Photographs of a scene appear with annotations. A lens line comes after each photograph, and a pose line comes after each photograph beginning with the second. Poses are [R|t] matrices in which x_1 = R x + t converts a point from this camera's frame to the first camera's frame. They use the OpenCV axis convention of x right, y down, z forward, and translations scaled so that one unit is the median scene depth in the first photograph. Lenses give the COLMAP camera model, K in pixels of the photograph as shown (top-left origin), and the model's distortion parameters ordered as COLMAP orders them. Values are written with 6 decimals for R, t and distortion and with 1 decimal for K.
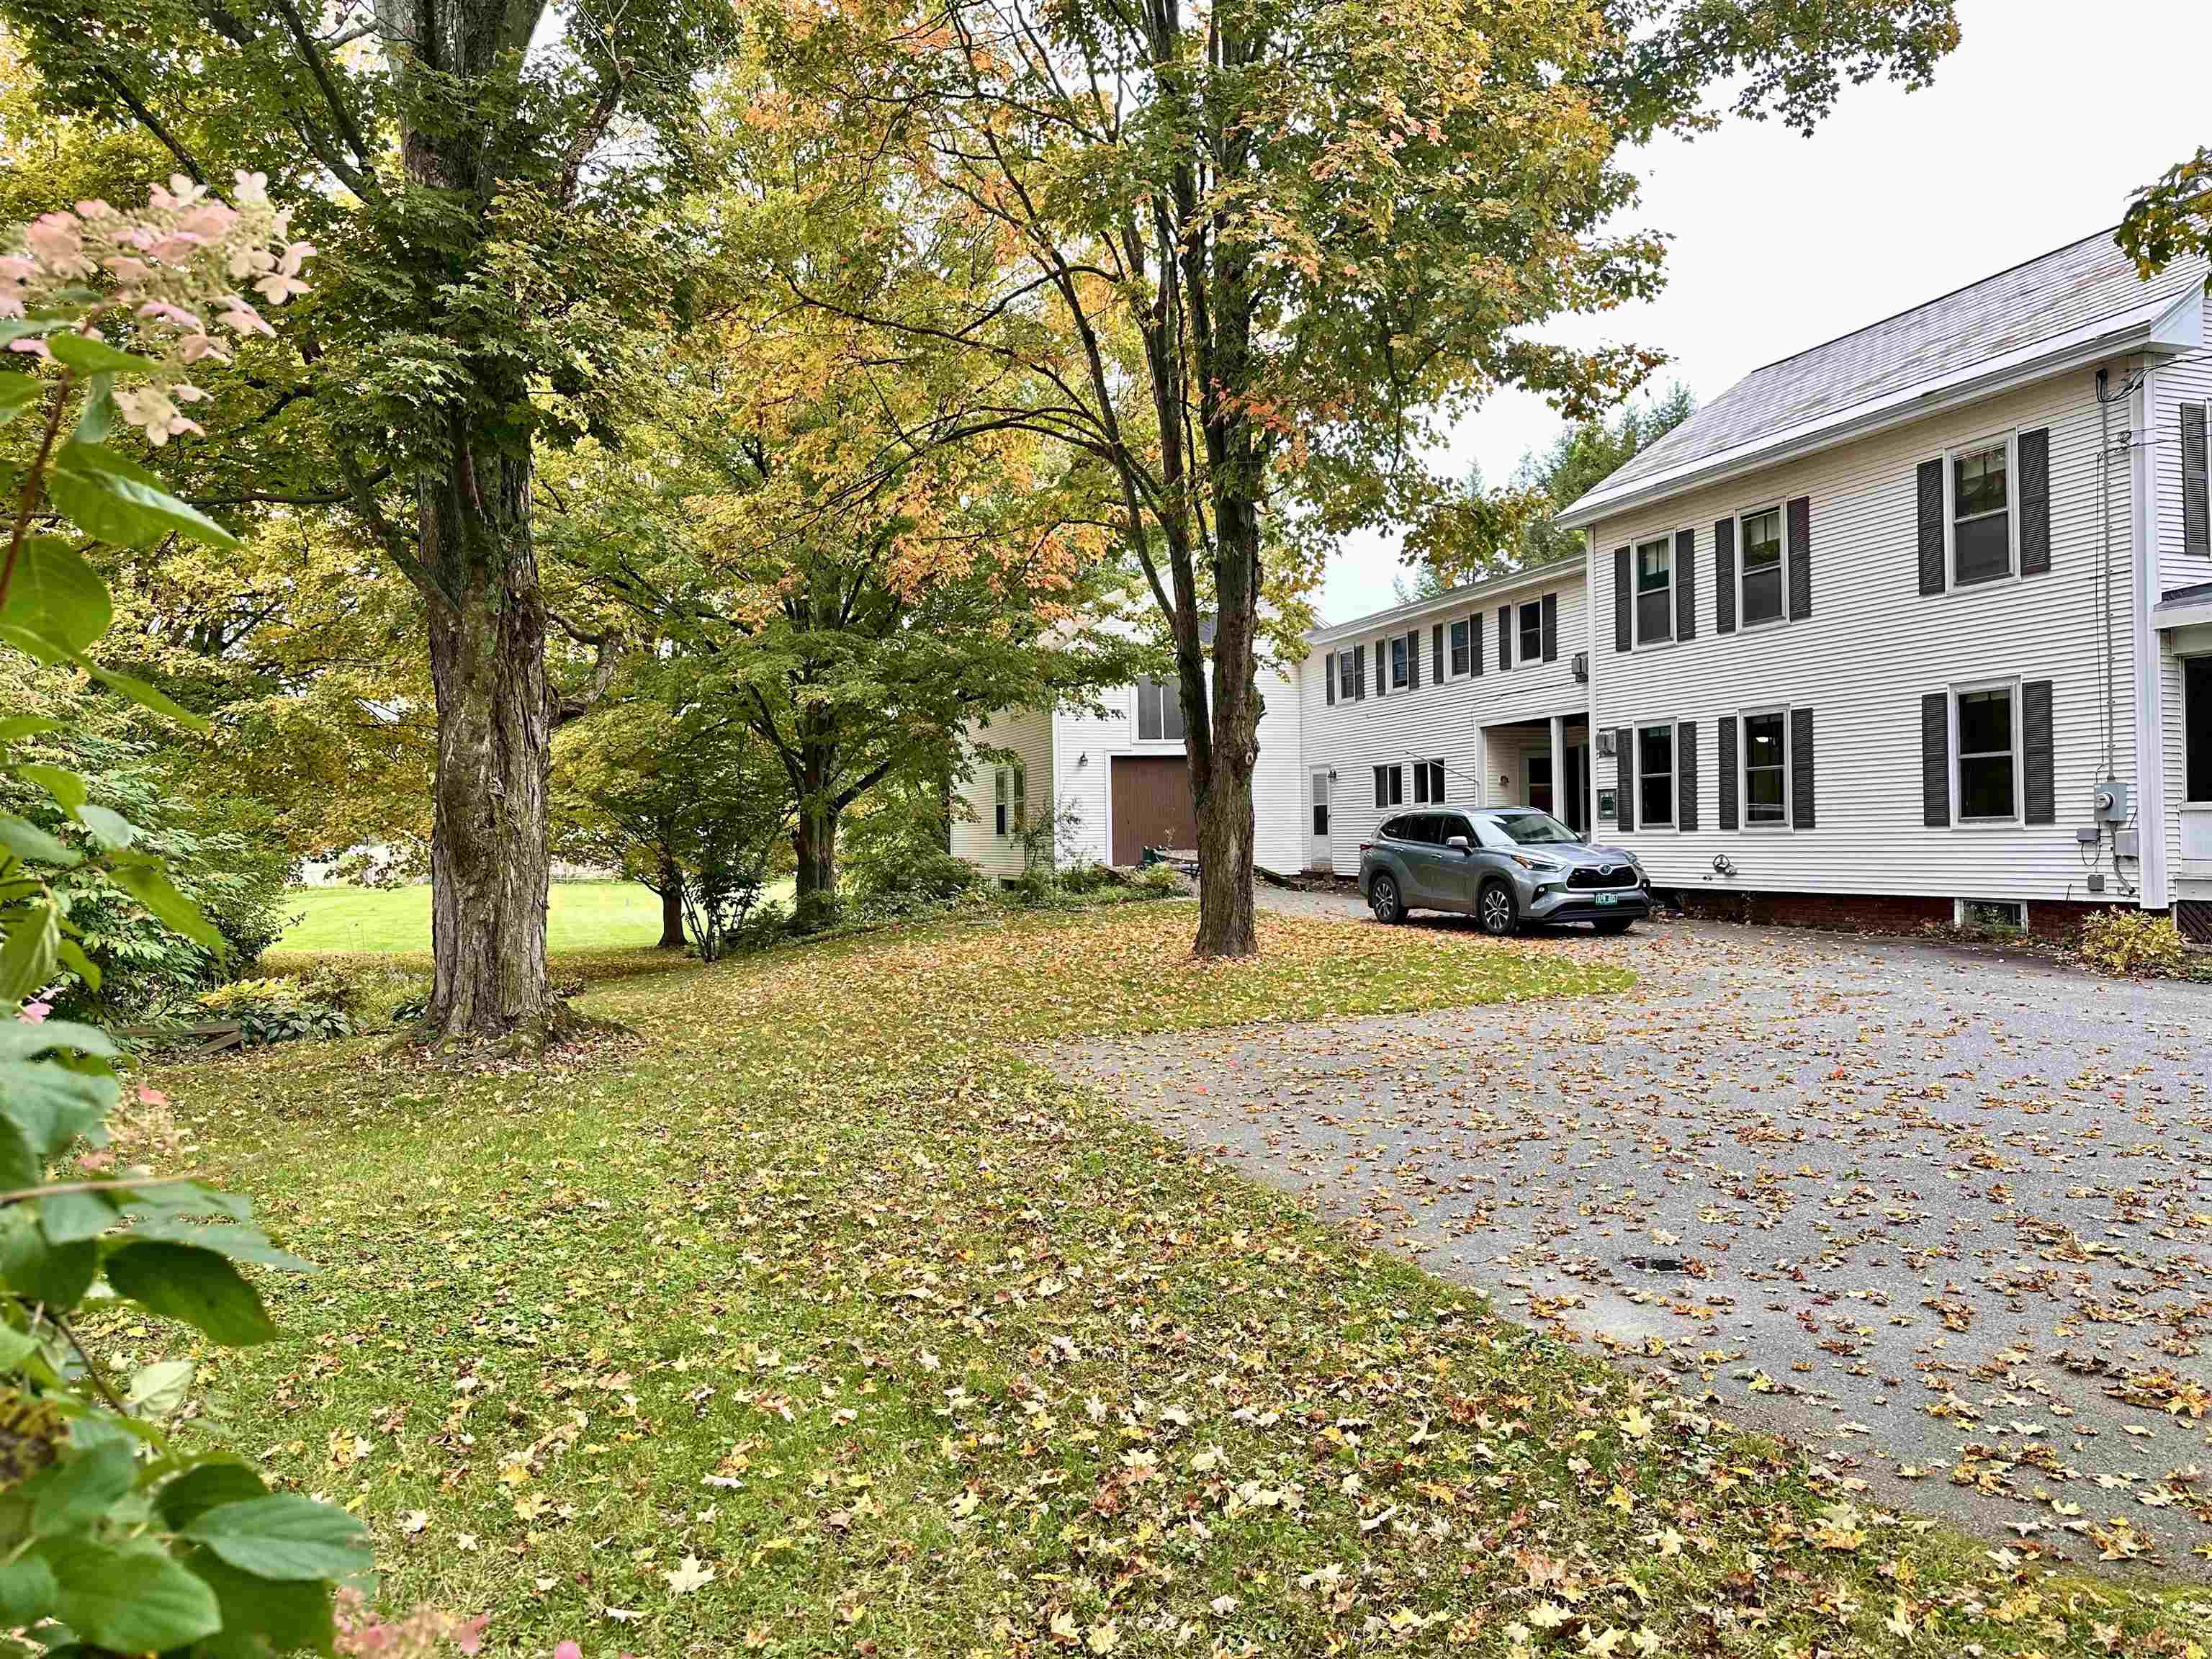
lens RADIAL K [[1540.4, 0, 1115.0], [0, 1540.4, 822.1], [0, 0, 1]] dist [0.122770, -0.173579]
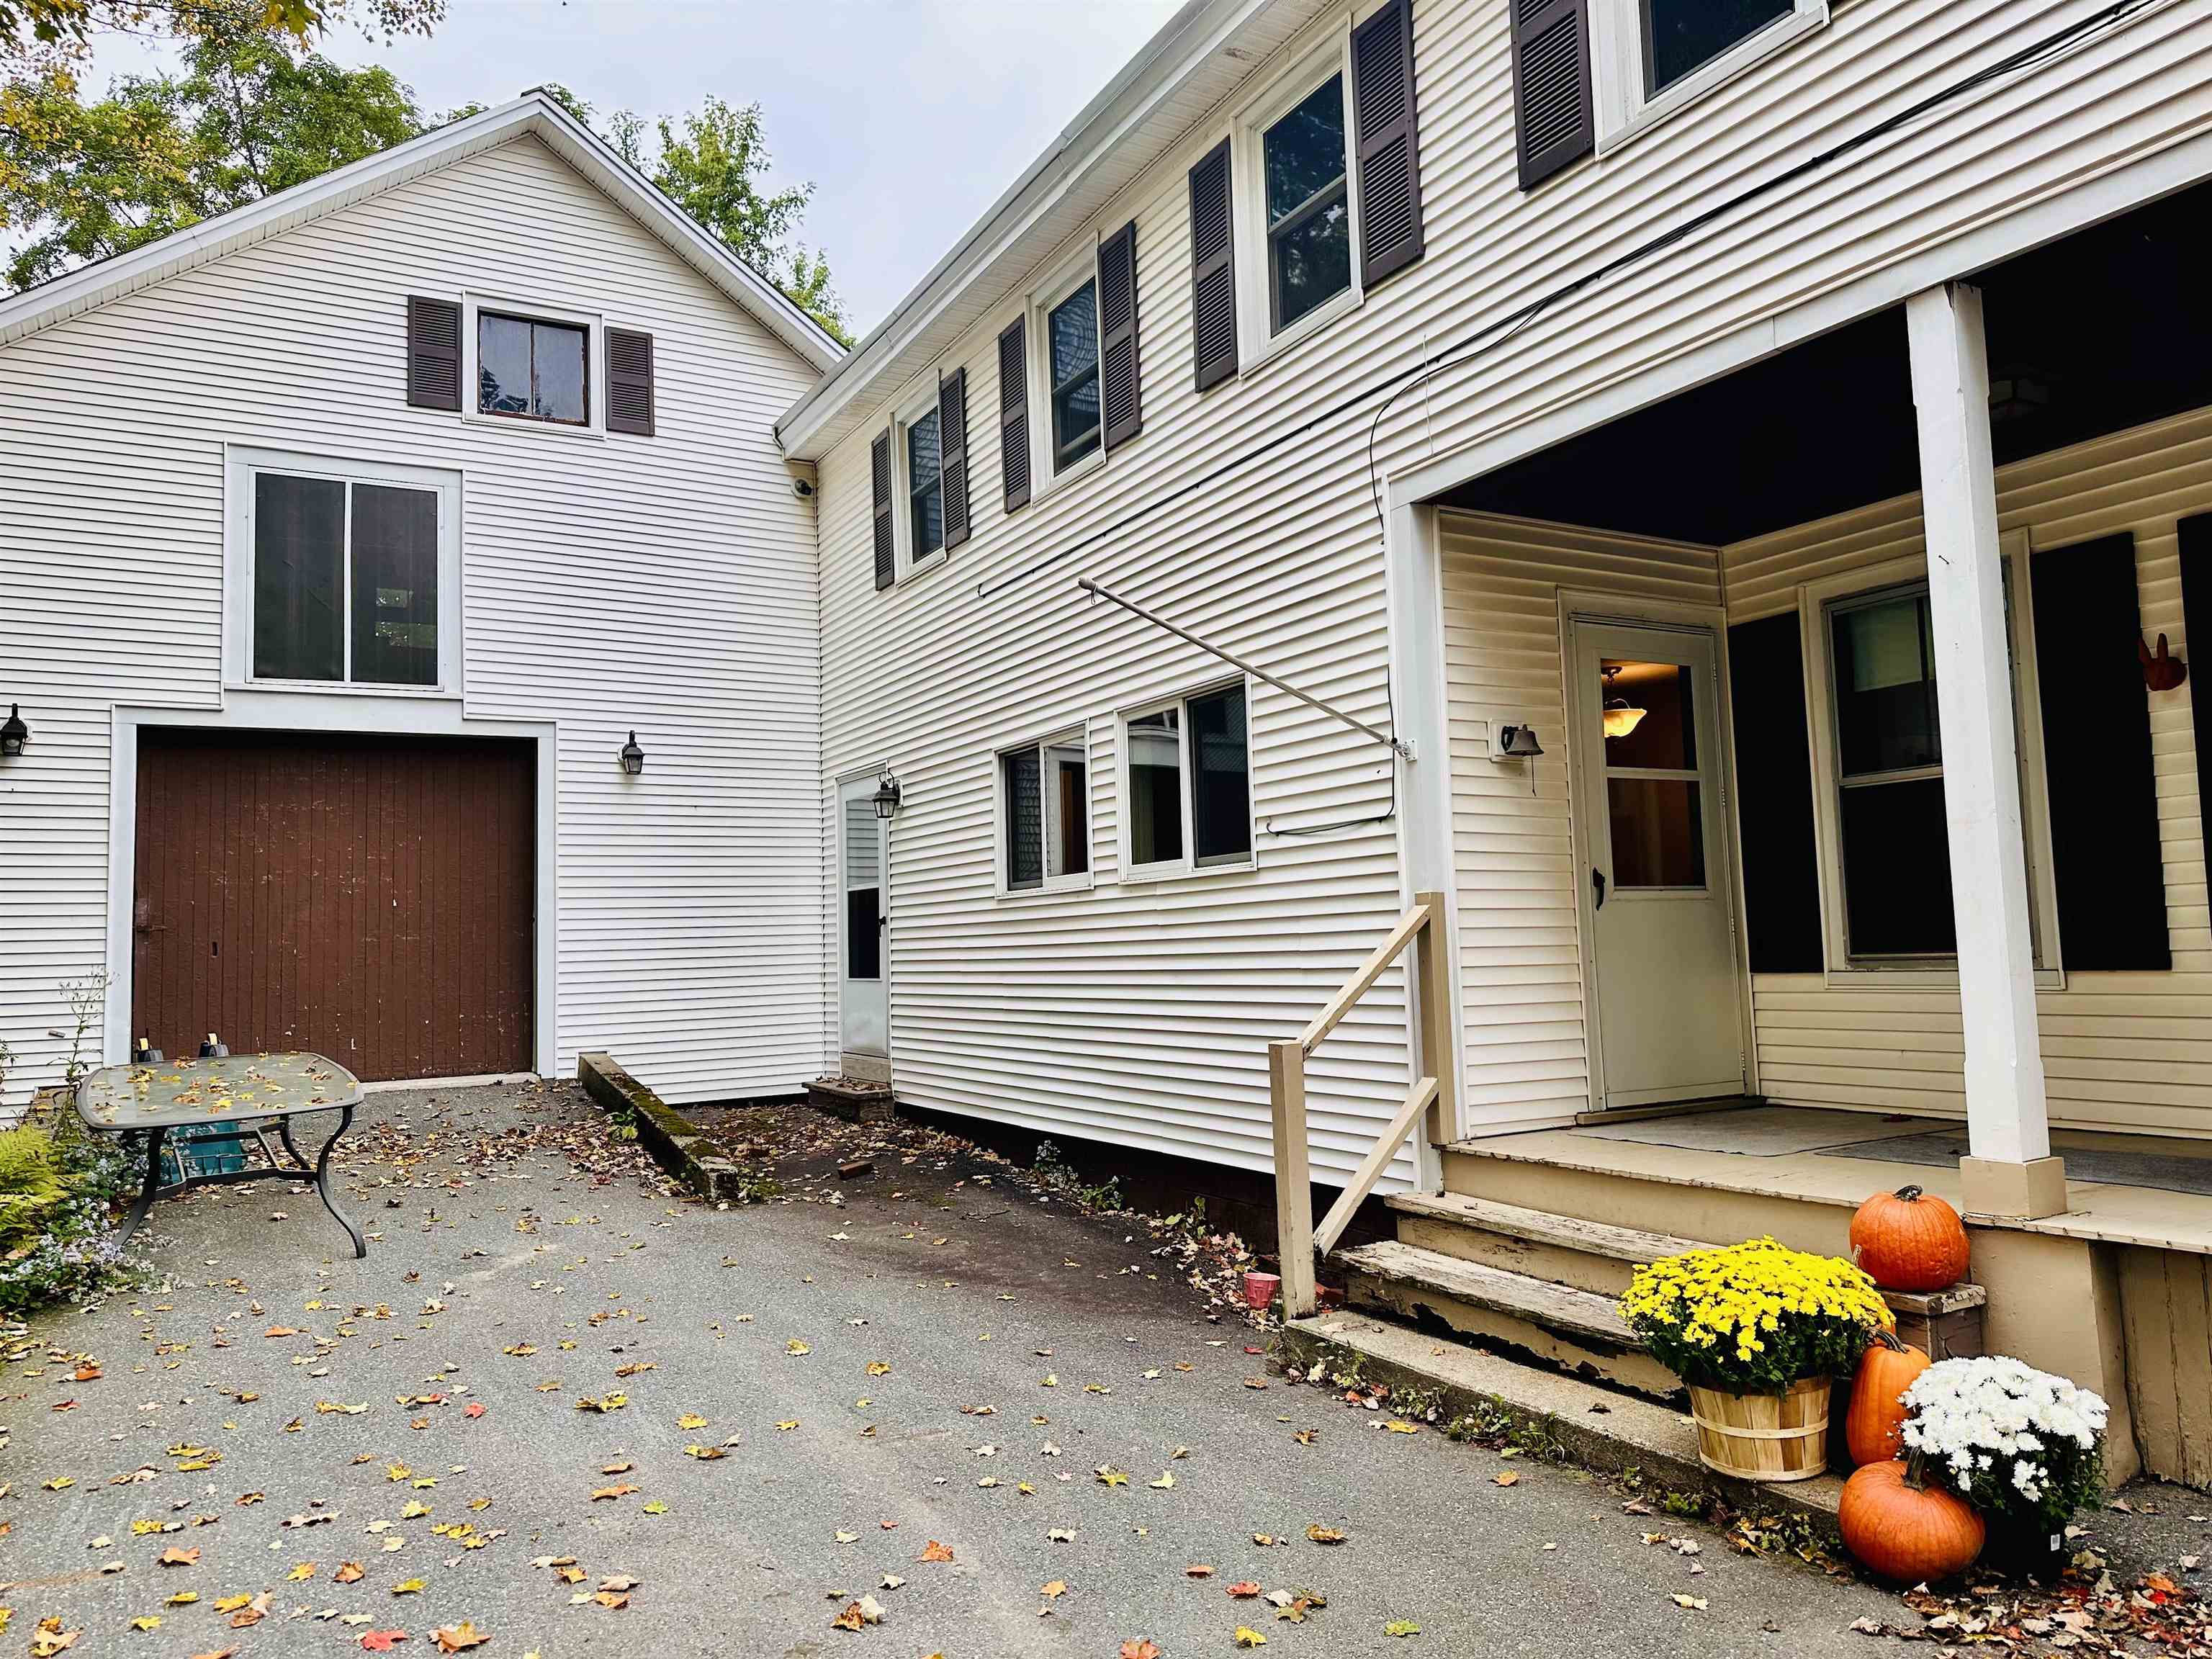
lens RADIAL K [[1635.2, 0, 1103.2], [0, 1635.2, 805.0], [0, 0, 1]] dist [0.095869, -0.127657]
pose [[0.986903, 0.000936, 0.161312, 0.139524], [0.011884, 0.996844, -0.078492, -0.000601], [-0.160876, 0.079381, 0.983777, 0.700763]]
